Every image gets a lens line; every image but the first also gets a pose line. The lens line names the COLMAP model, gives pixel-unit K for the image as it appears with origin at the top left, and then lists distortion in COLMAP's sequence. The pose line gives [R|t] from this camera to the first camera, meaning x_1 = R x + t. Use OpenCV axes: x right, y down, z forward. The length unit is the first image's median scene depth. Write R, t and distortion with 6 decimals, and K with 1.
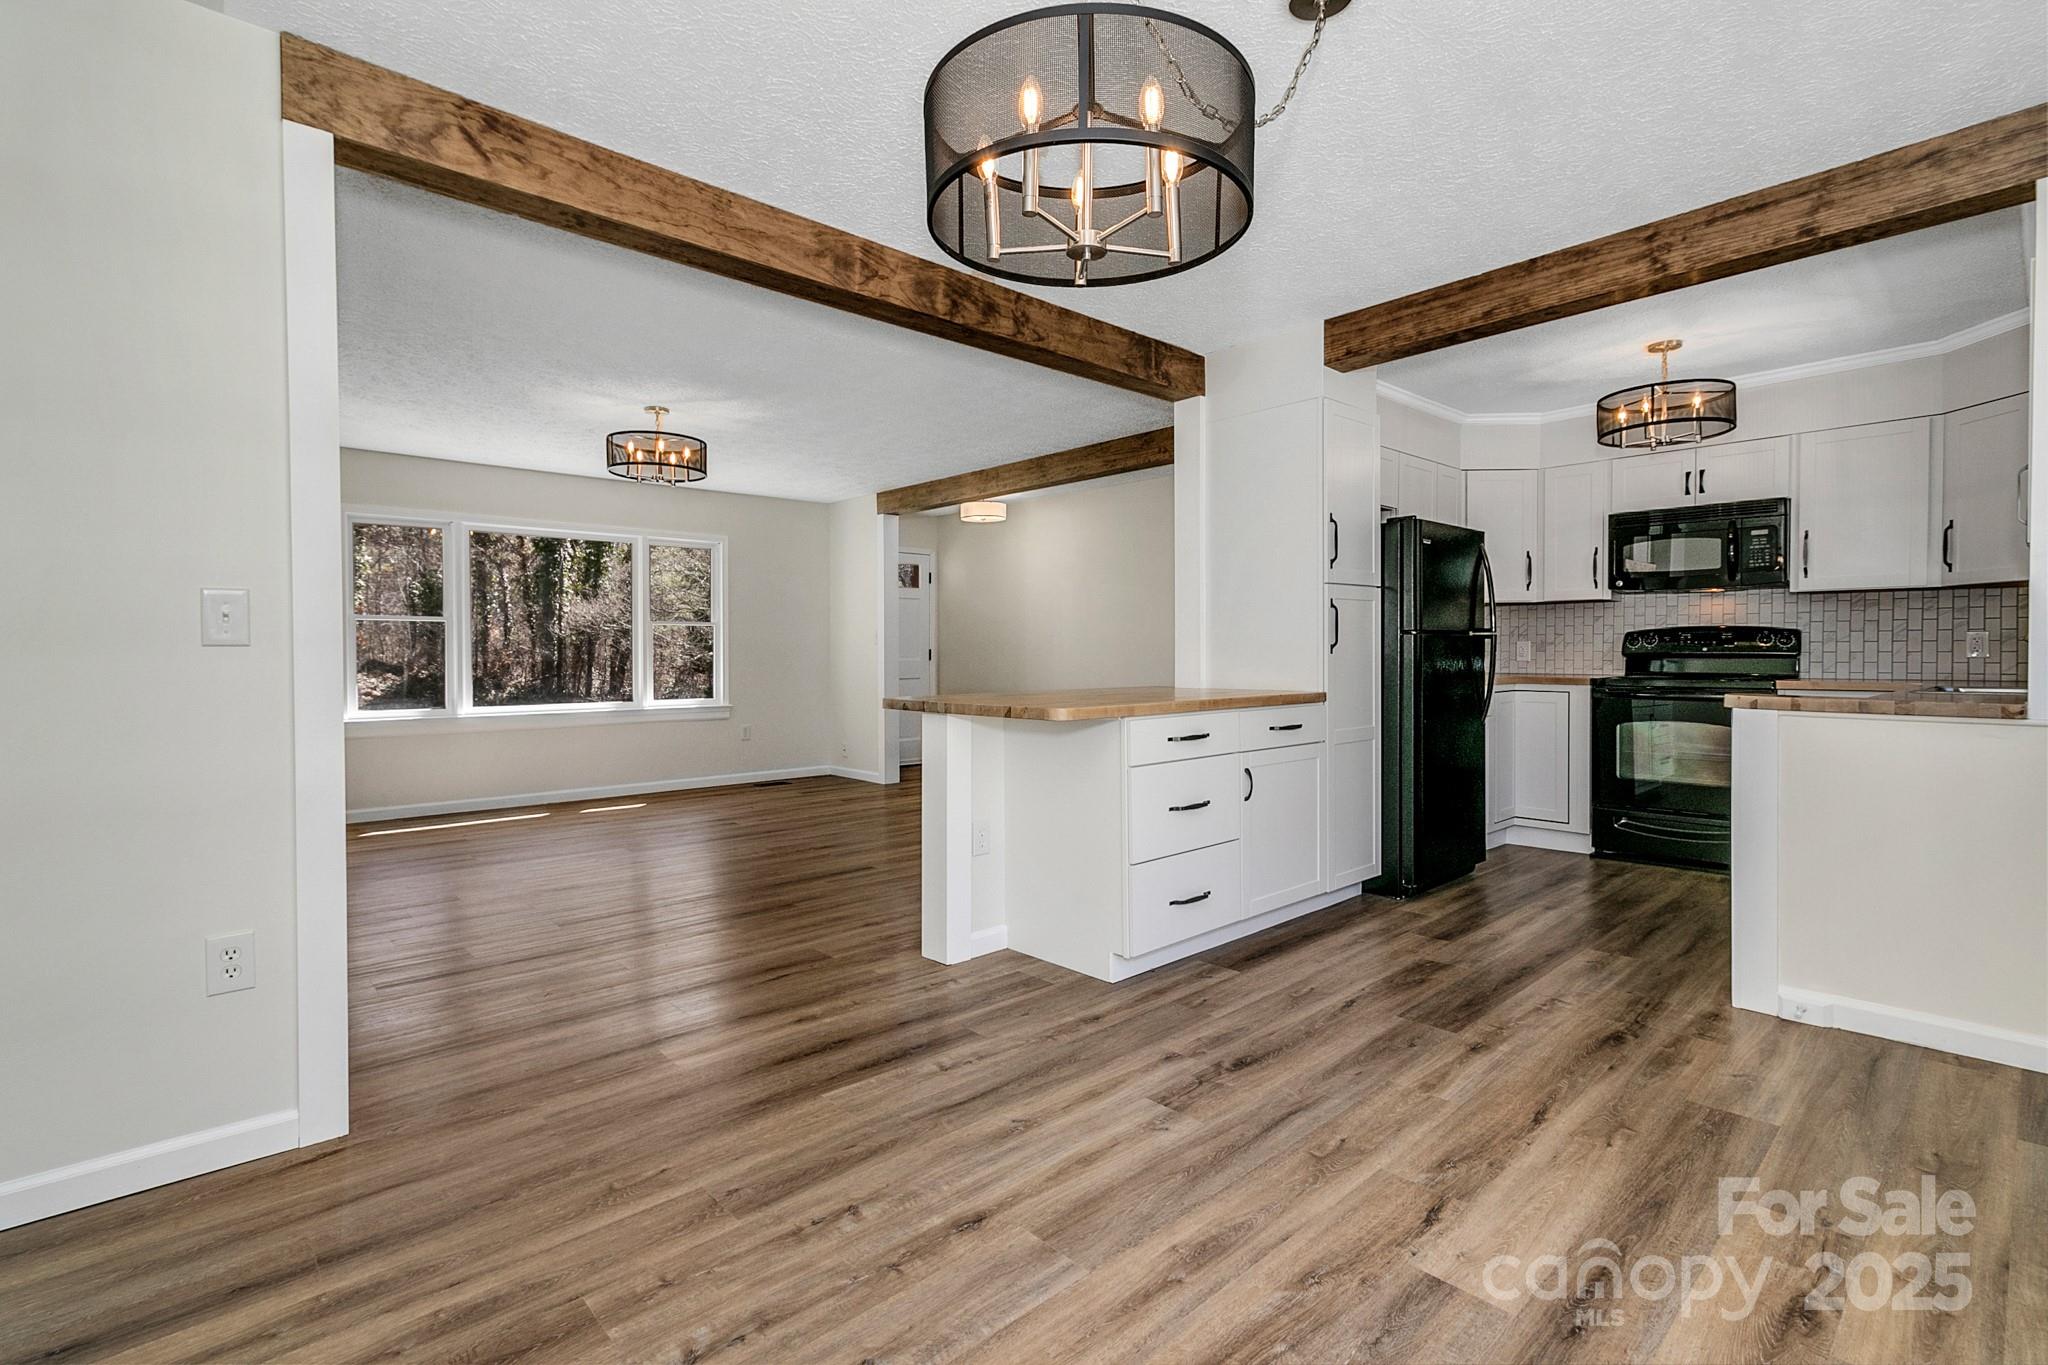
lens RADIAL K [[941.3, 0, 1018.2], [0, 941.3, 666.0], [0, 0, 1]] dist [0.005330, 0.000155]
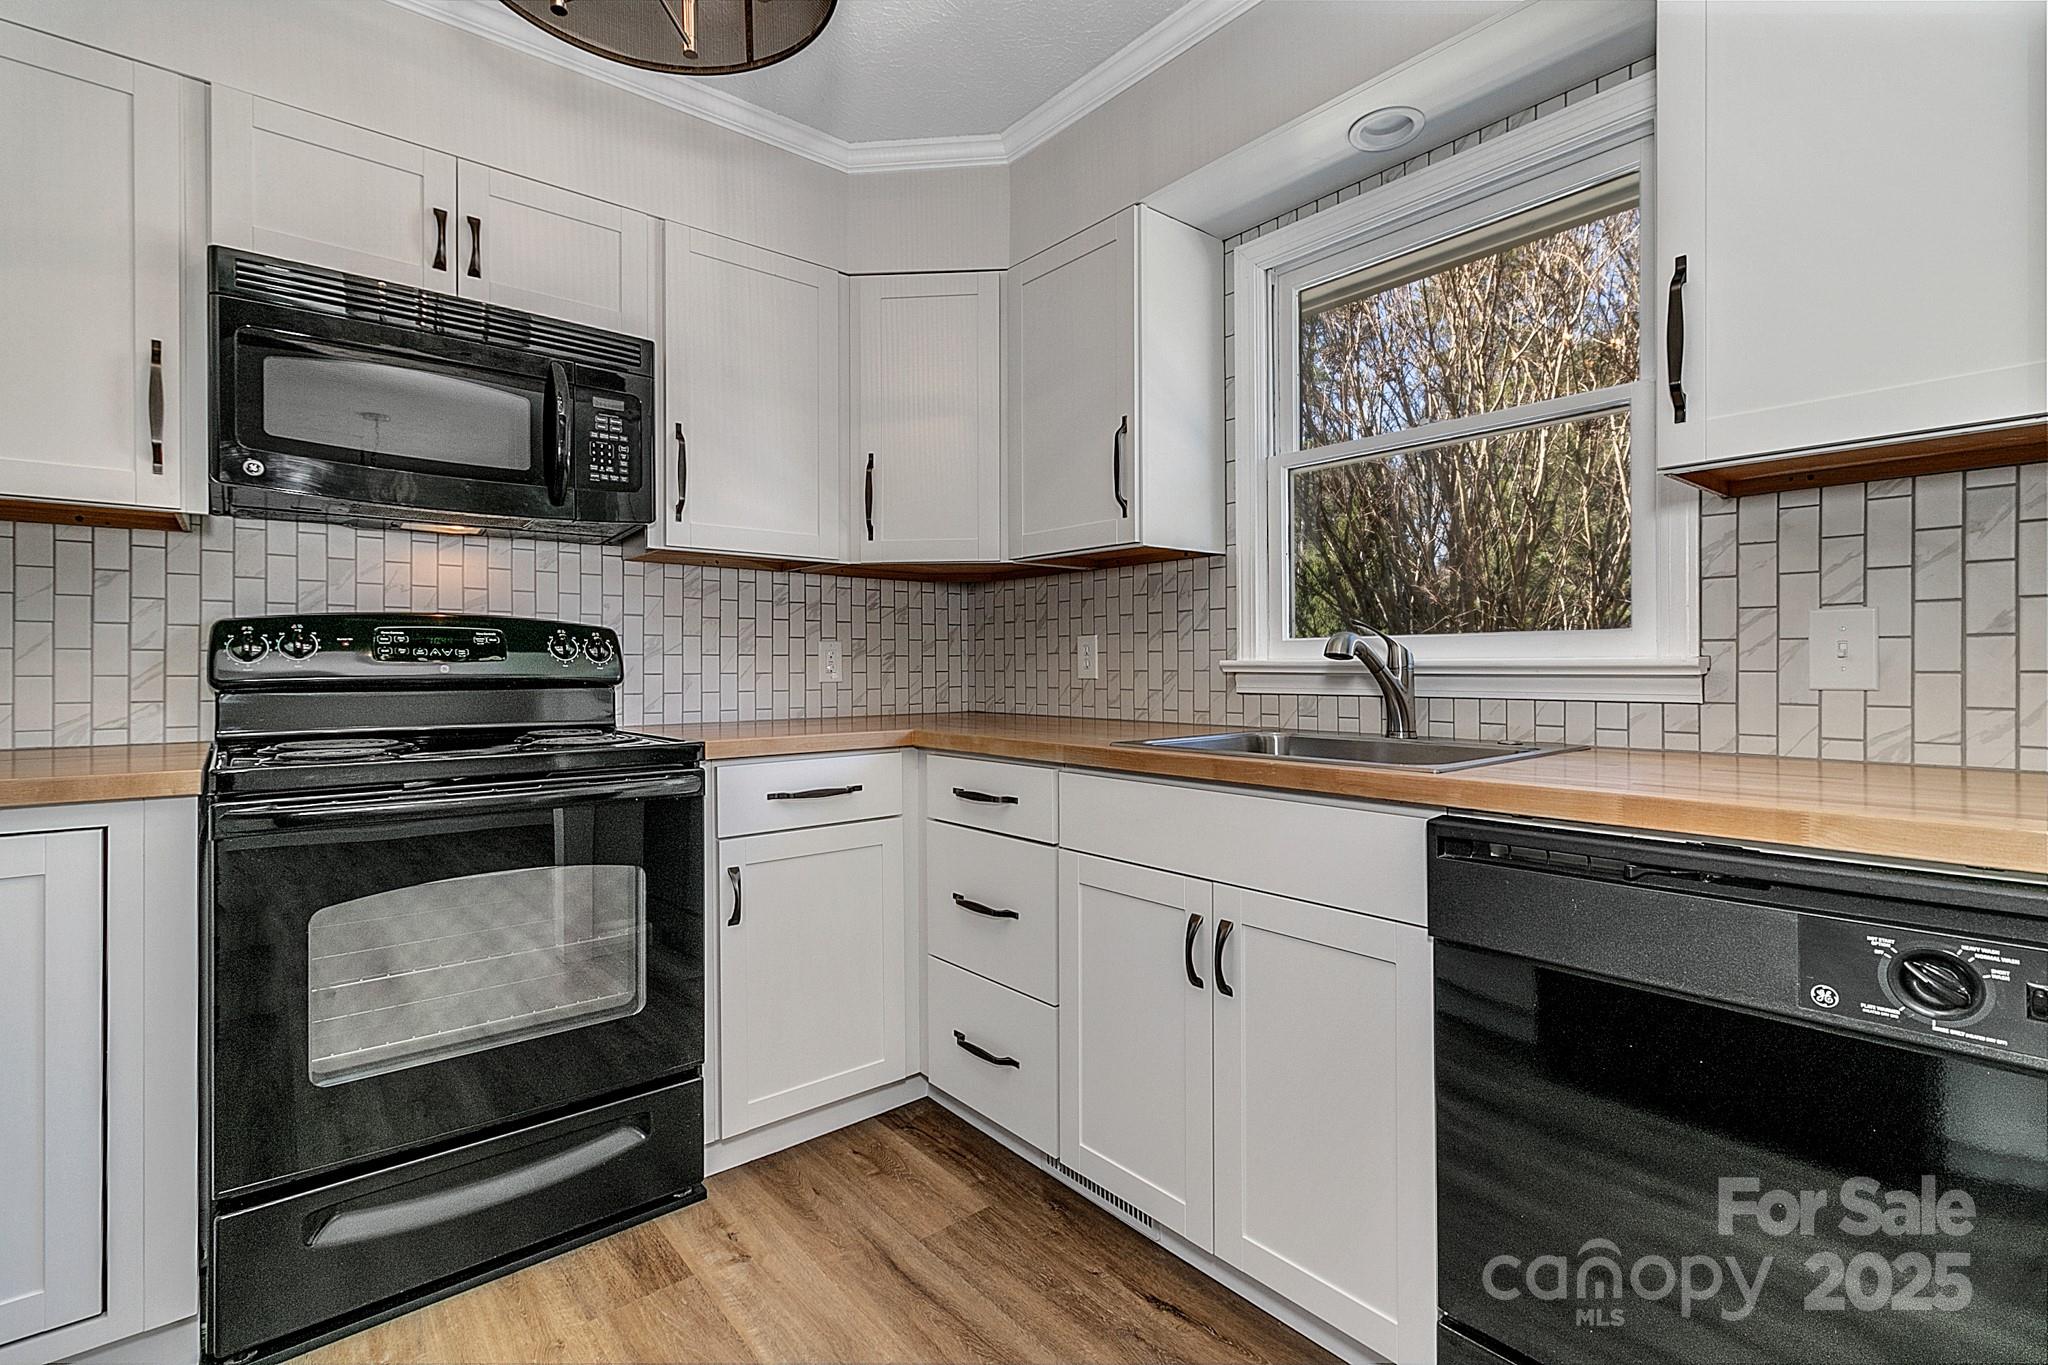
lens RADIAL K [[941.3, 0, 1007.1], [0, 941.3, 664.7], [0, 0, 1]] dist [0.005330, 0.000155]
pose [[0.057497, 0.006068, 0.998327, 0.406875], [0.018201, 0.999809, -0.007125, -0.015008], [-0.998180, 0.018580, 0.057376, 0.902902]]
